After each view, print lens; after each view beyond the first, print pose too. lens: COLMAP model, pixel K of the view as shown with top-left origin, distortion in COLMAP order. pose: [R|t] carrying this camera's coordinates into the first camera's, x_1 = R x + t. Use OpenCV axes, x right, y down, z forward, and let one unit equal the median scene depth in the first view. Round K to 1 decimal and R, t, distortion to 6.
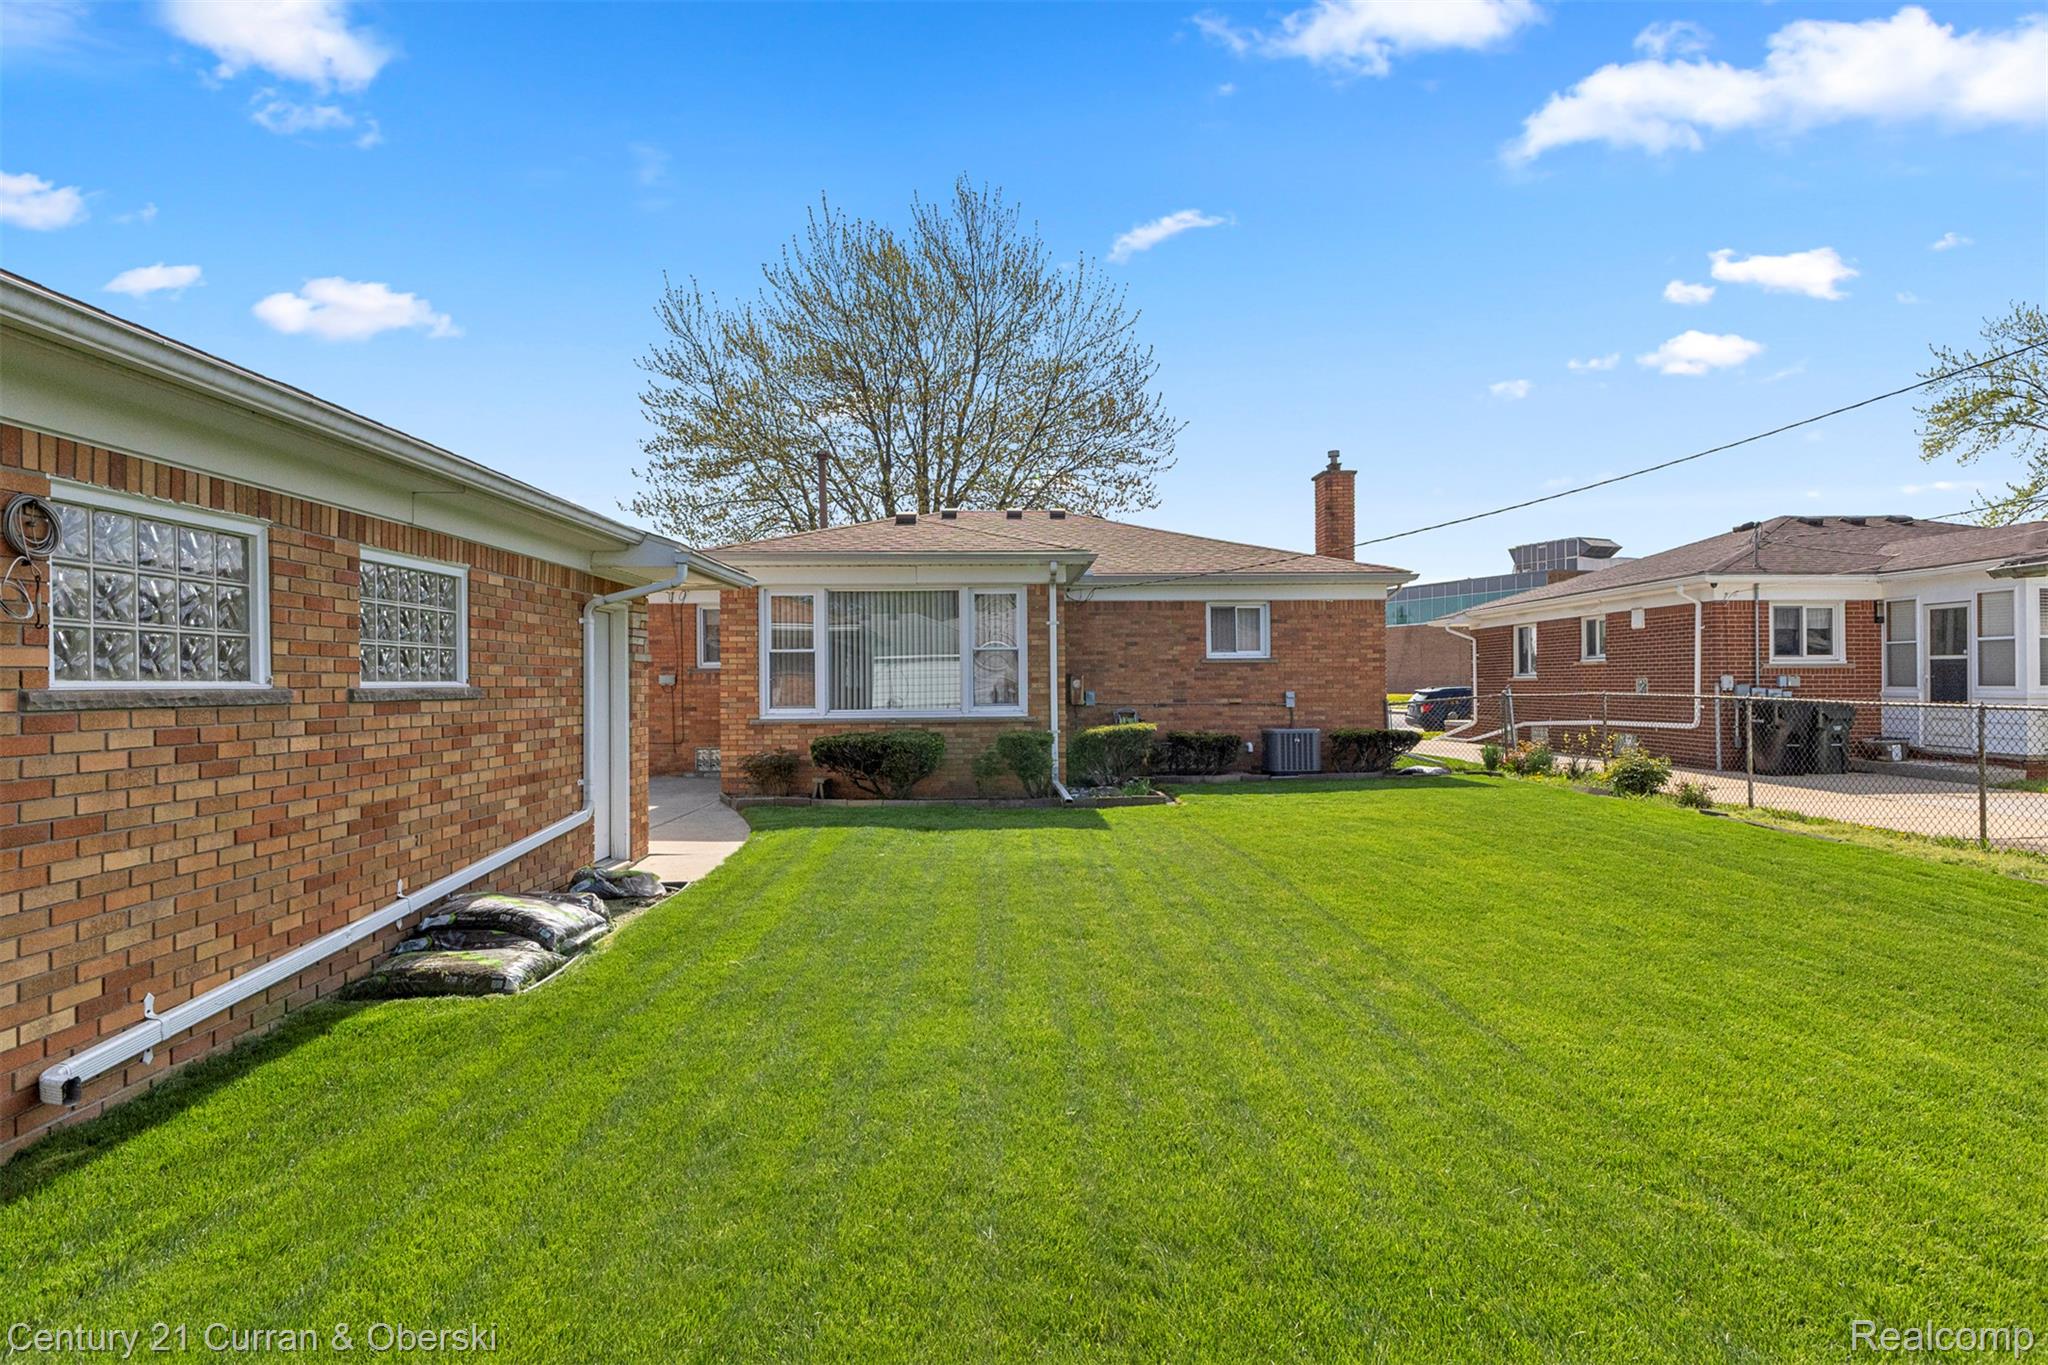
lens RADIAL K [[1136.2, 0, 1024.0], [0, 1136.2, 682.5], [0, 0, 1]] dist [-0.025597, -0.000461]
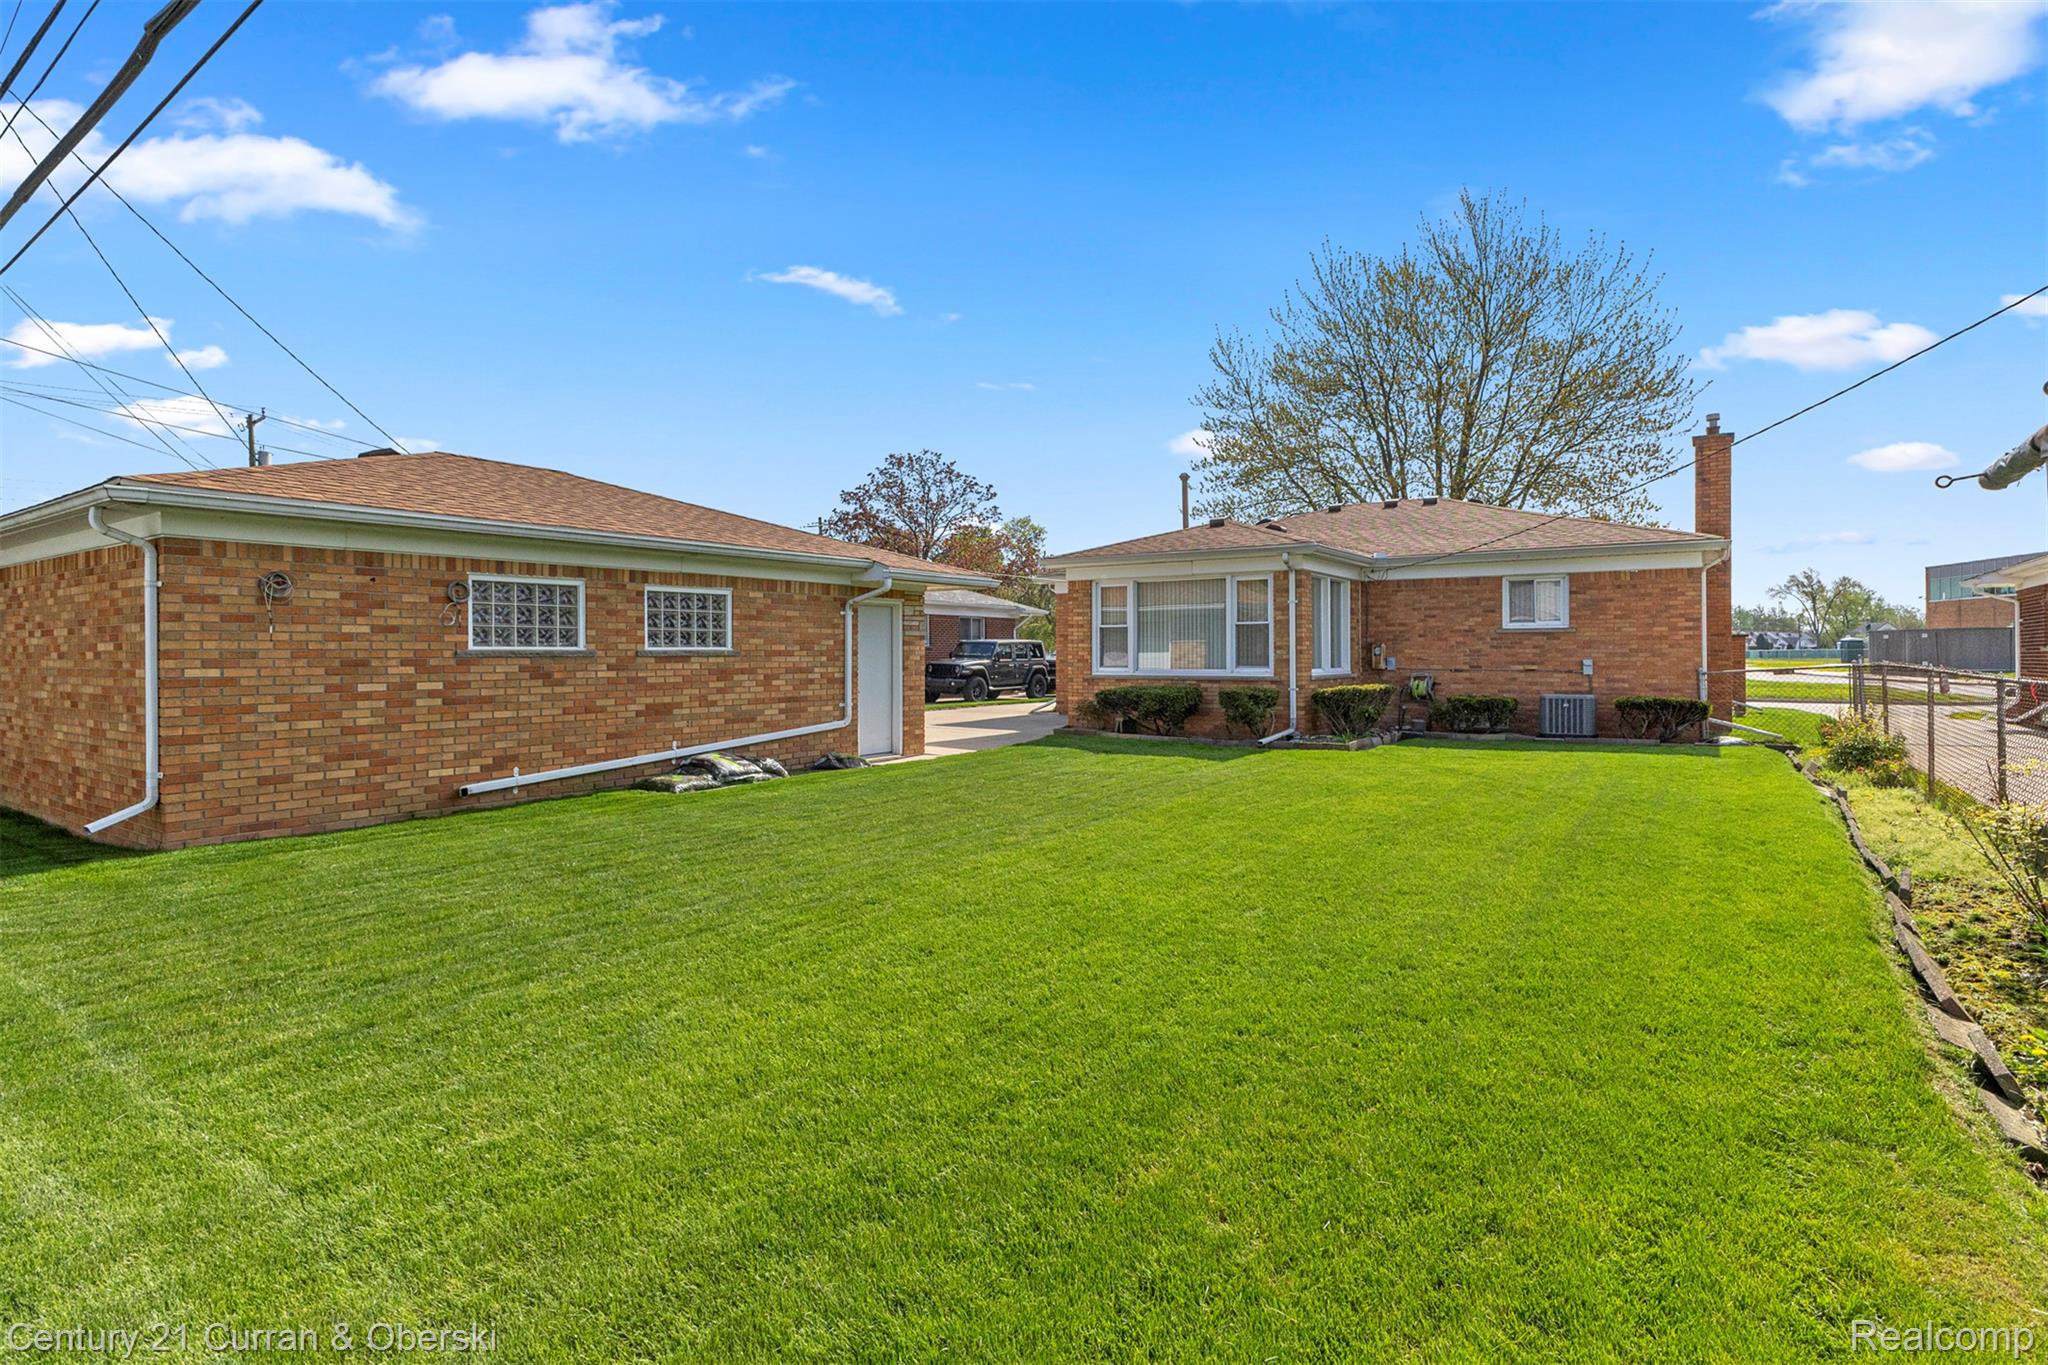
lens RADIAL K [[975.1, 0, 1021.7], [0, 975.1, 664.2], [0, 0, 1]] dist [-0.025202, 0.000128]
pose [[0.807369, 0.012819, -0.589907, 0.797544], [-0.003701, 0.999854, 0.016662, -0.001270], [0.590035, -0.011269, 0.807299, -0.065445]]
